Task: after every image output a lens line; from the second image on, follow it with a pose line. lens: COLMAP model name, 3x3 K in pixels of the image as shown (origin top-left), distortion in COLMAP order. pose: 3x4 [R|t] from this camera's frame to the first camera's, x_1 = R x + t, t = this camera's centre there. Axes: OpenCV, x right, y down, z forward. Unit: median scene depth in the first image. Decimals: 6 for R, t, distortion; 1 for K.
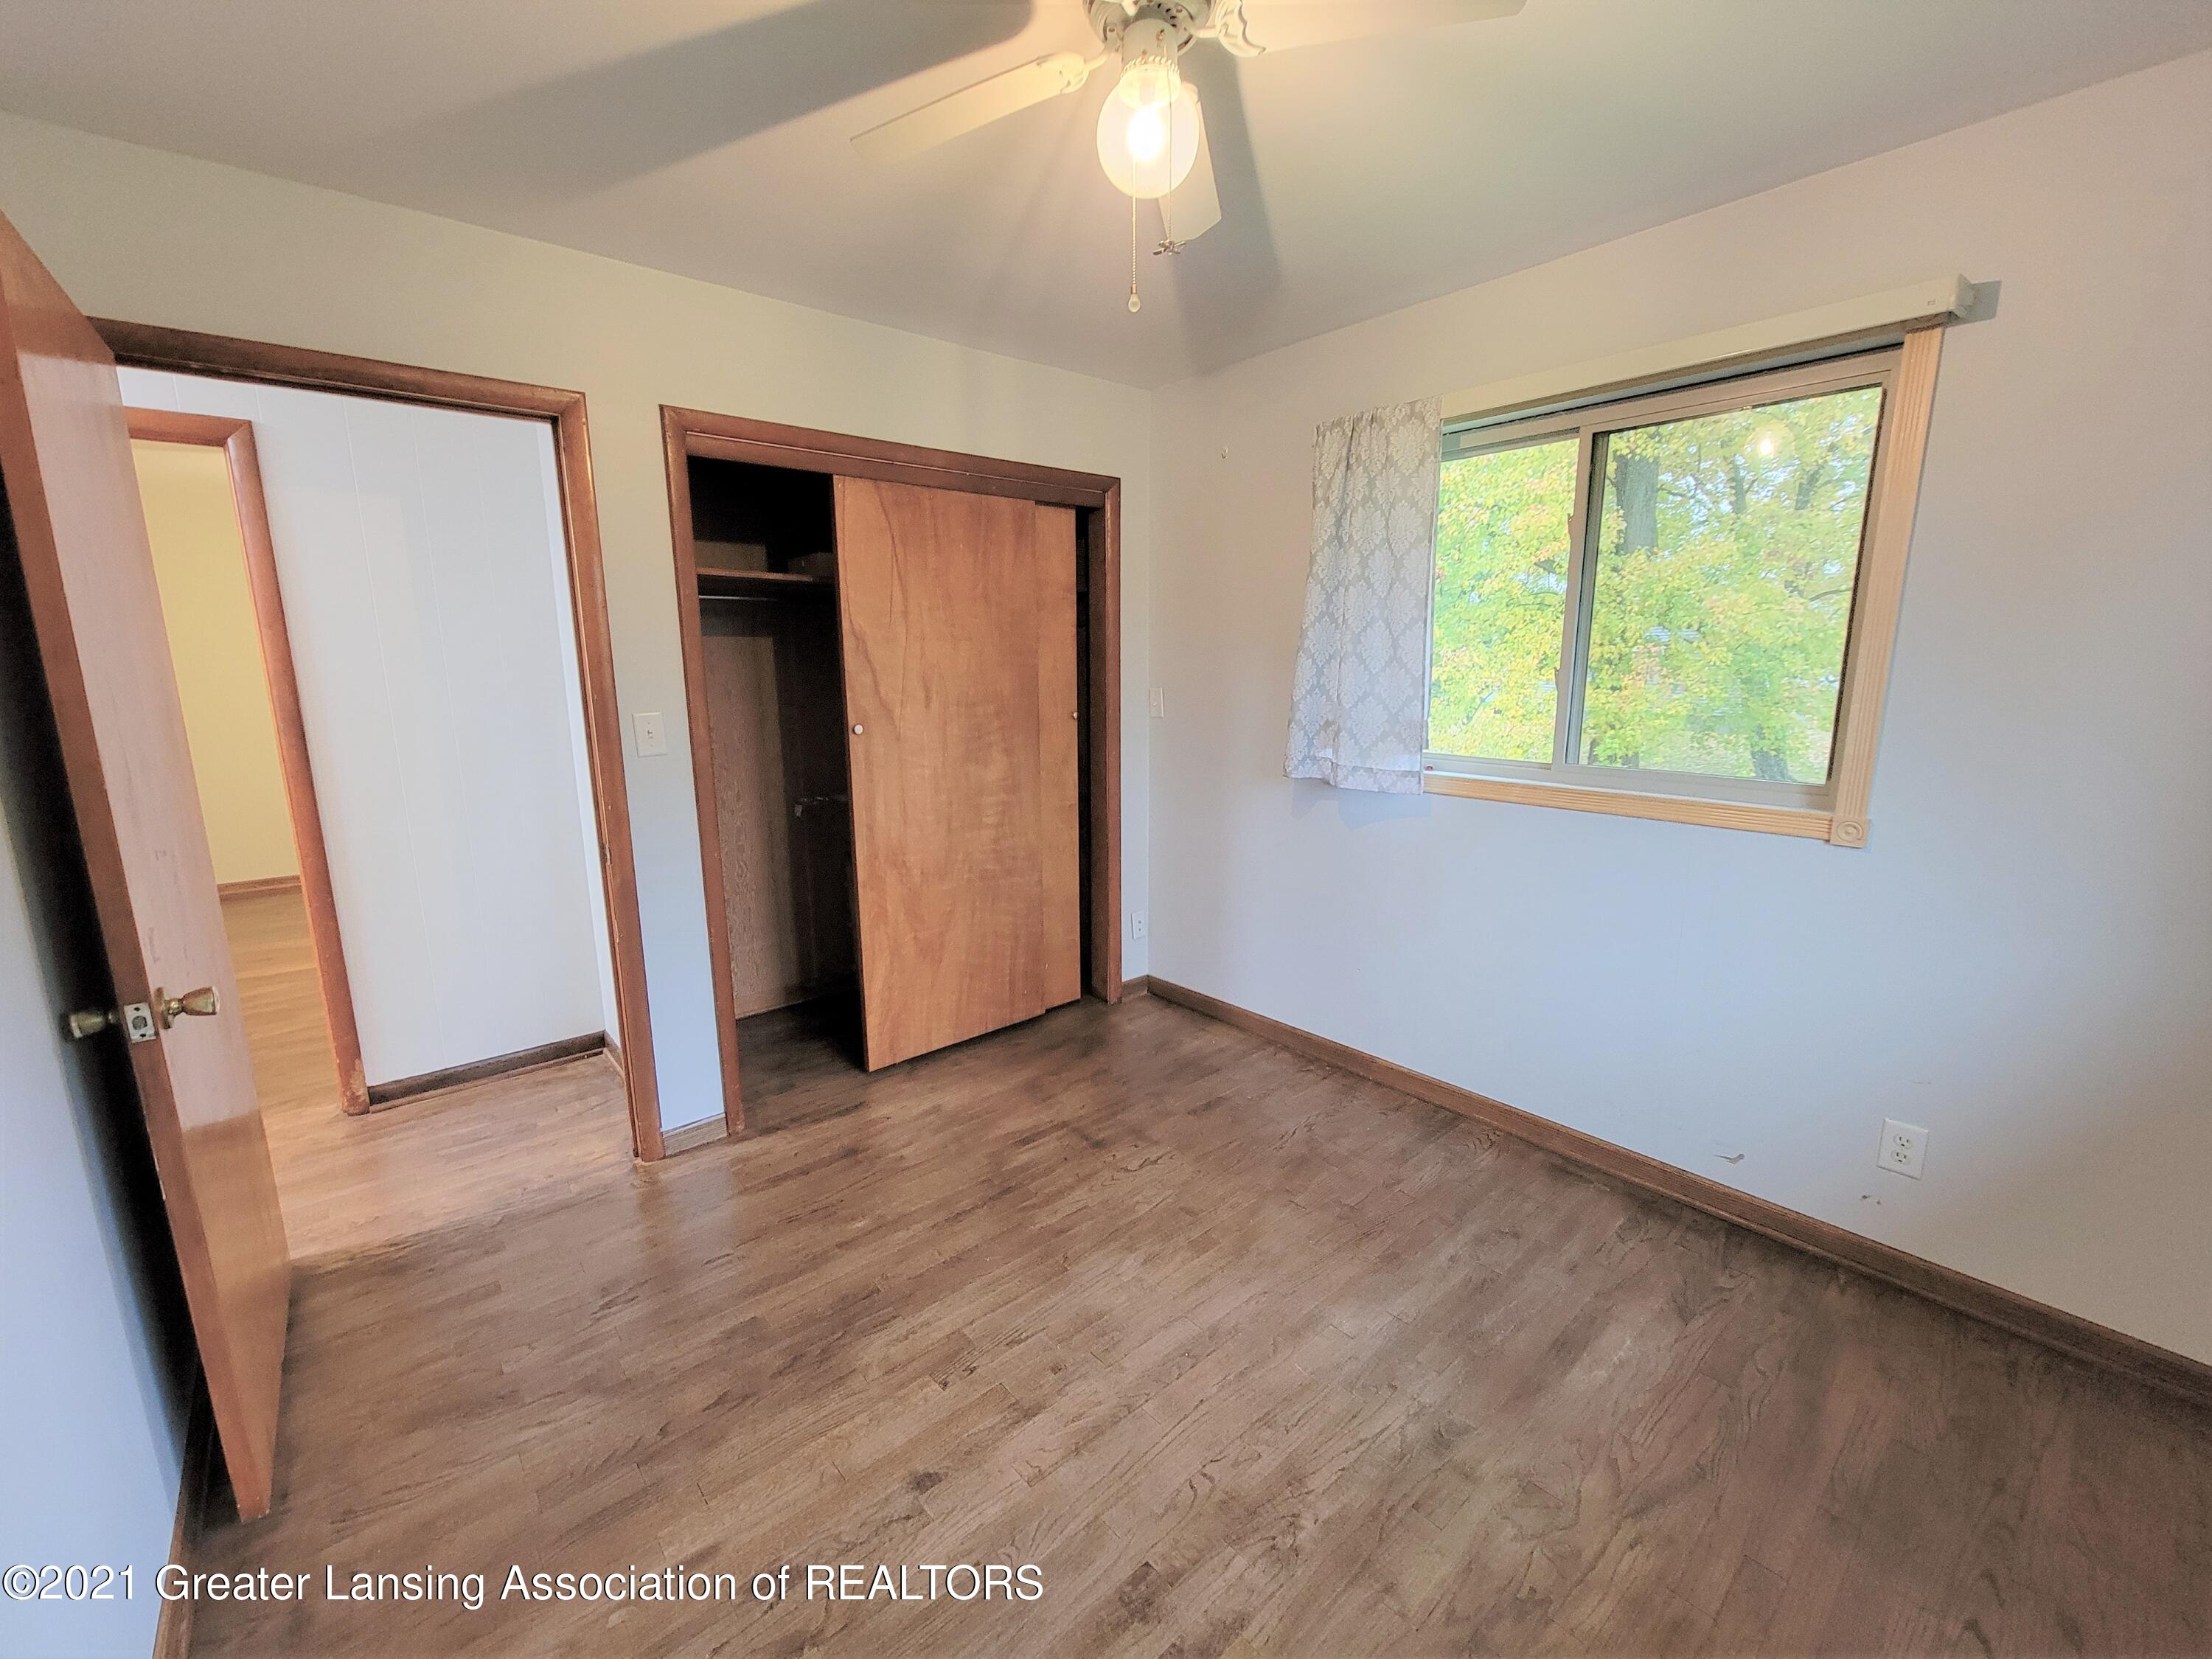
lens RADIAL K [[896.8, 0, 1106.0], [0, 896.8, 829.5], [0, 0, 1]] dist [0.000837, 0.000346]
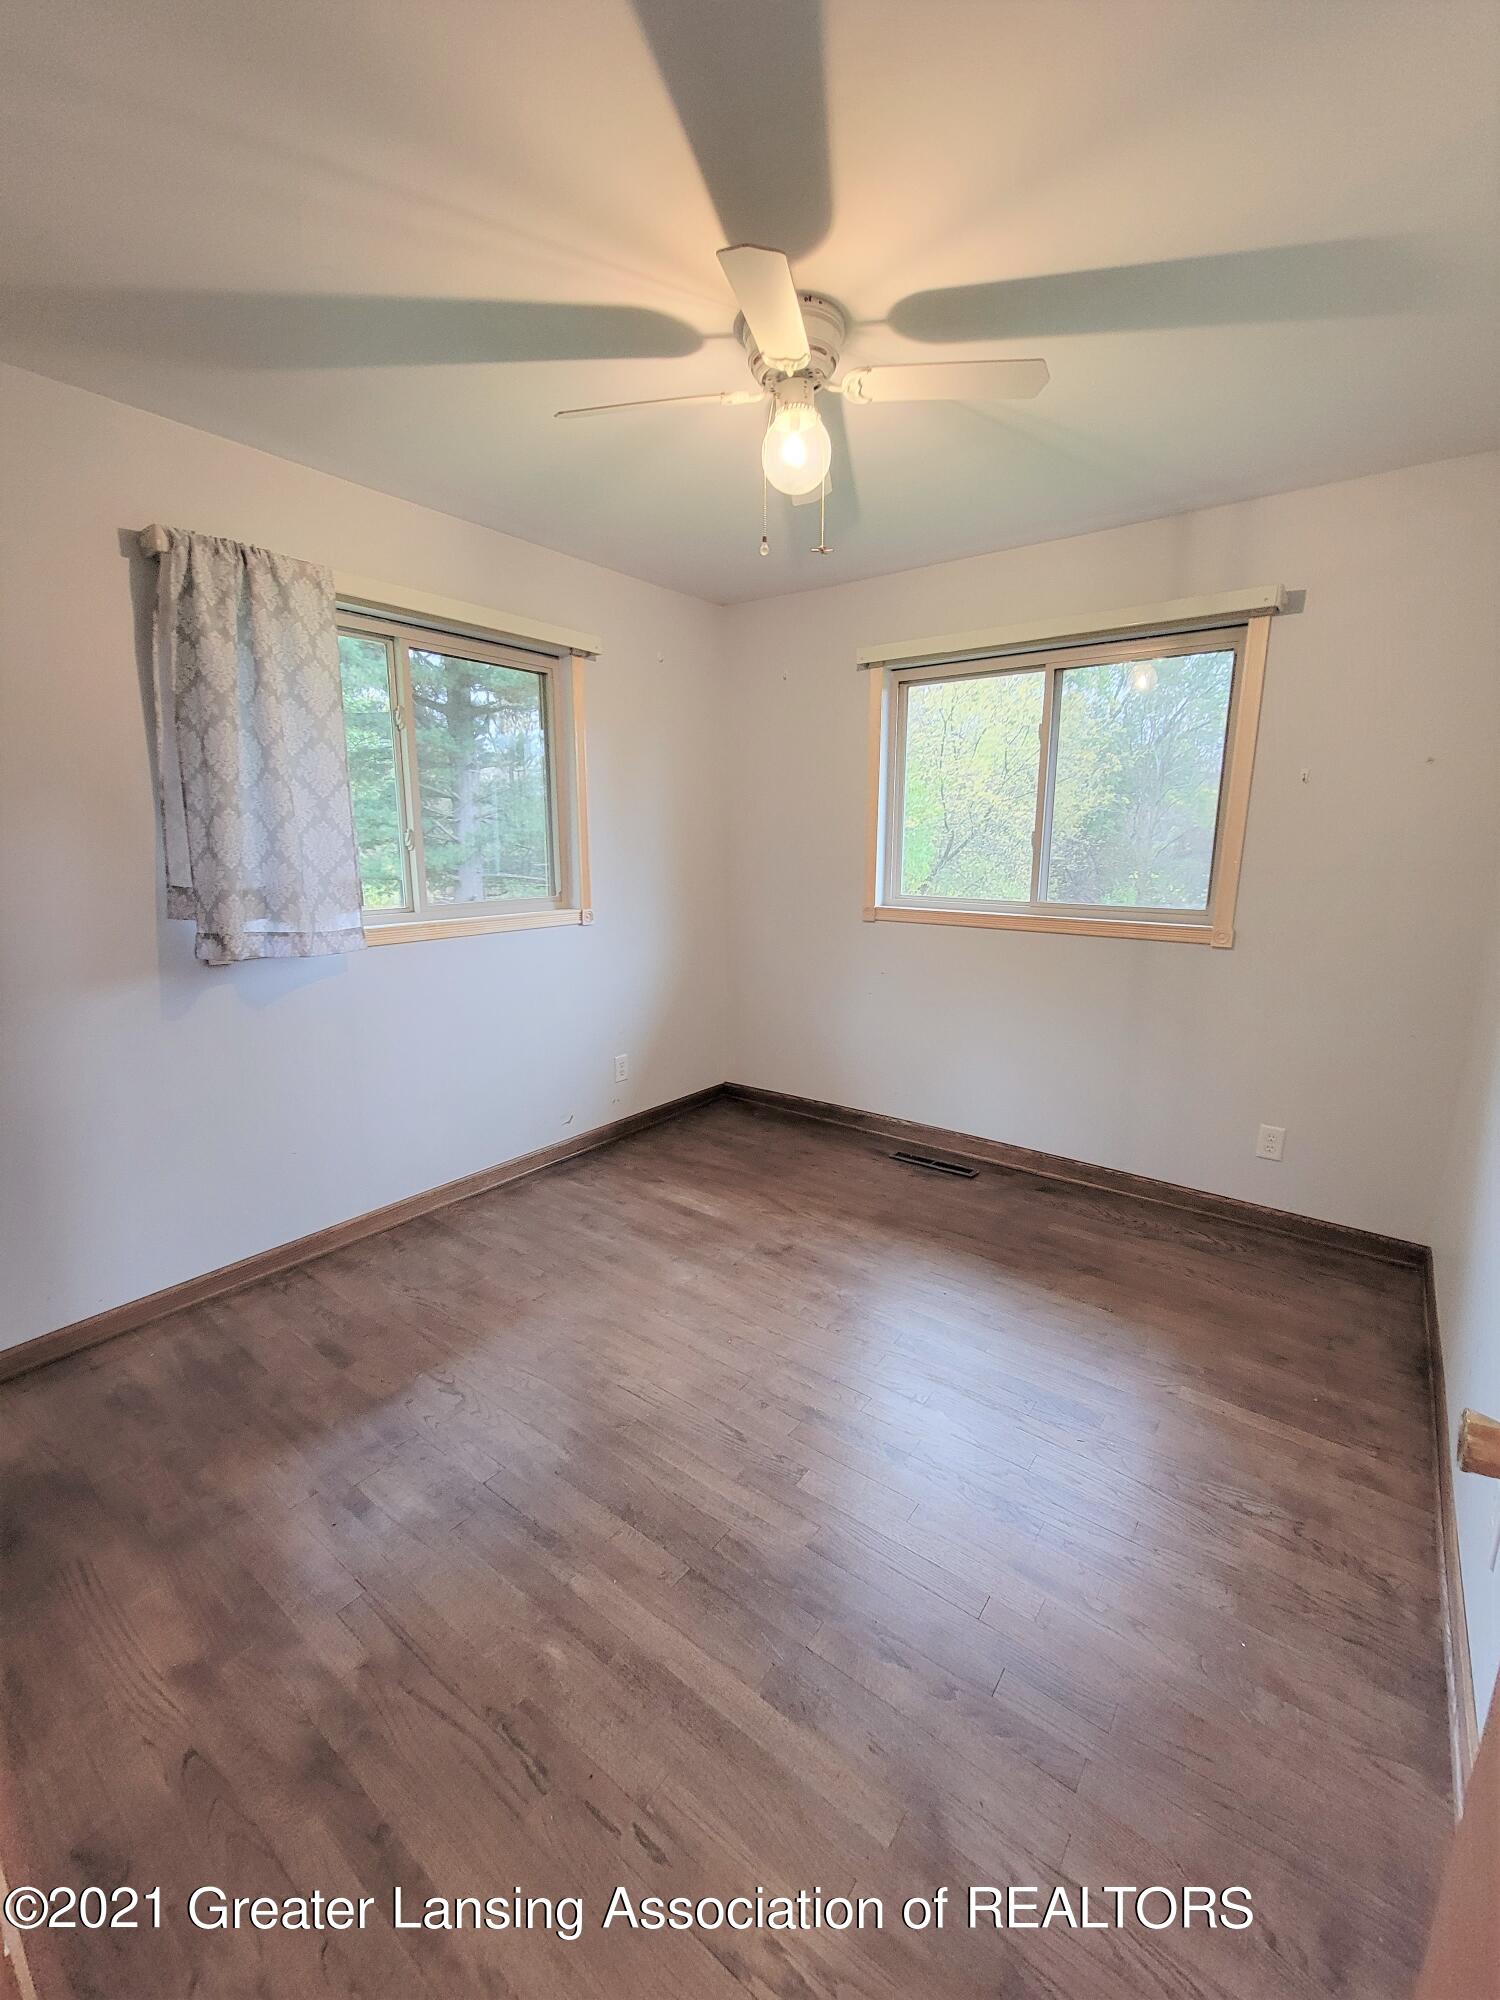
lens RADIAL K [[810.9, 0, 751.8], [0, 810.9, 995.5], [0, 0, 1]] dist [0.000837, 0.000346]
pose [[-0.195017, -0.184627, 0.963266, -0.843216], [0.186327, 0.957263, 0.221199, -0.141296], [-0.962938, 0.222620, -0.152282, 0.895820]]
